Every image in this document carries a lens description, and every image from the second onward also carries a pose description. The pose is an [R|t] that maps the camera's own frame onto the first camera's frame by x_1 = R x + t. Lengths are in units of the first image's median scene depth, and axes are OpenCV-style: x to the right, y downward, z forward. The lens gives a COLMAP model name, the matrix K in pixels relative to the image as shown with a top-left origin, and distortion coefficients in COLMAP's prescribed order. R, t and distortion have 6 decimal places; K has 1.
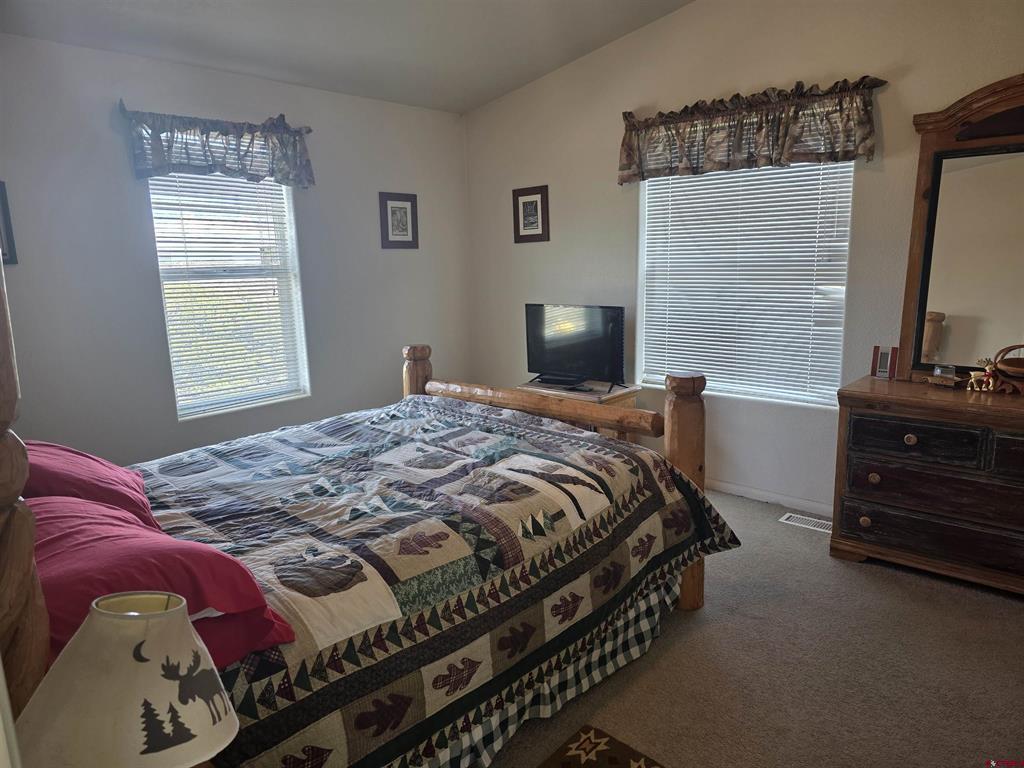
lens RADIAL K [[684.8, 0, 512.0], [0, 684.8, 384.1], [0, 0, 1]] dist [0.059270, -0.055755]
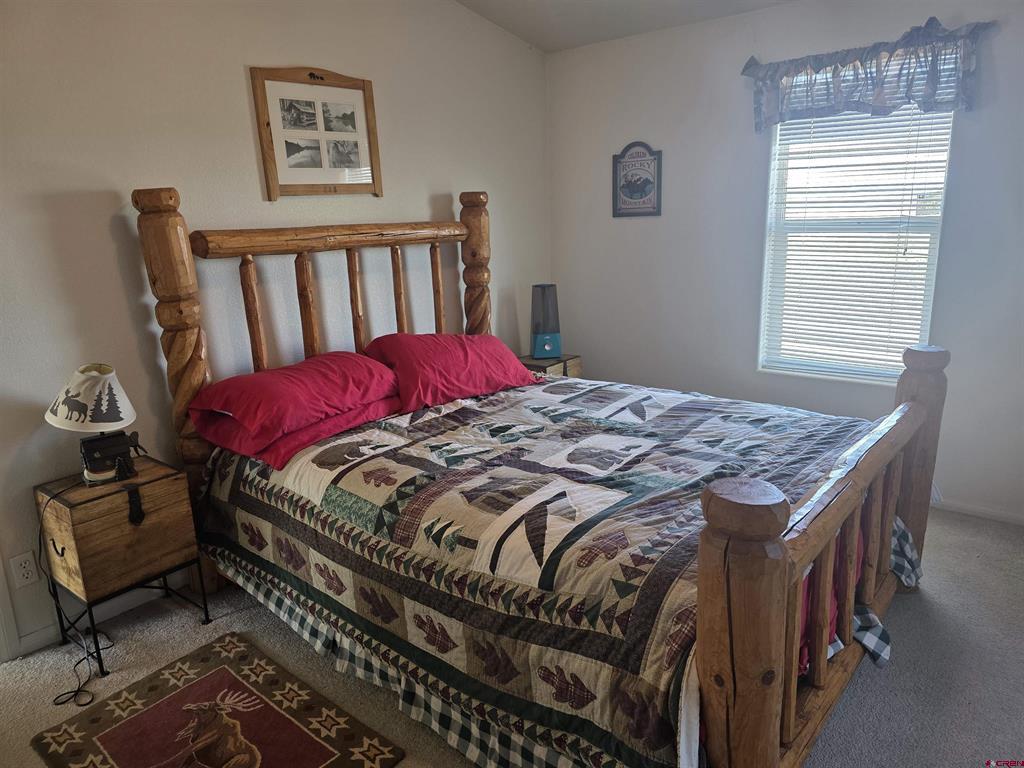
lens RADIAL K [[684.8, 0, 537.2], [0, 684.8, 388.5], [0, 0, 1]] dist [0.059270, -0.055755]
pose [[0.051582, 0.266406, -0.962480, 0.747756], [-0.161959, 0.953236, 0.255167, -0.195937], [0.985448, 0.142720, 0.092316, 0.876109]]
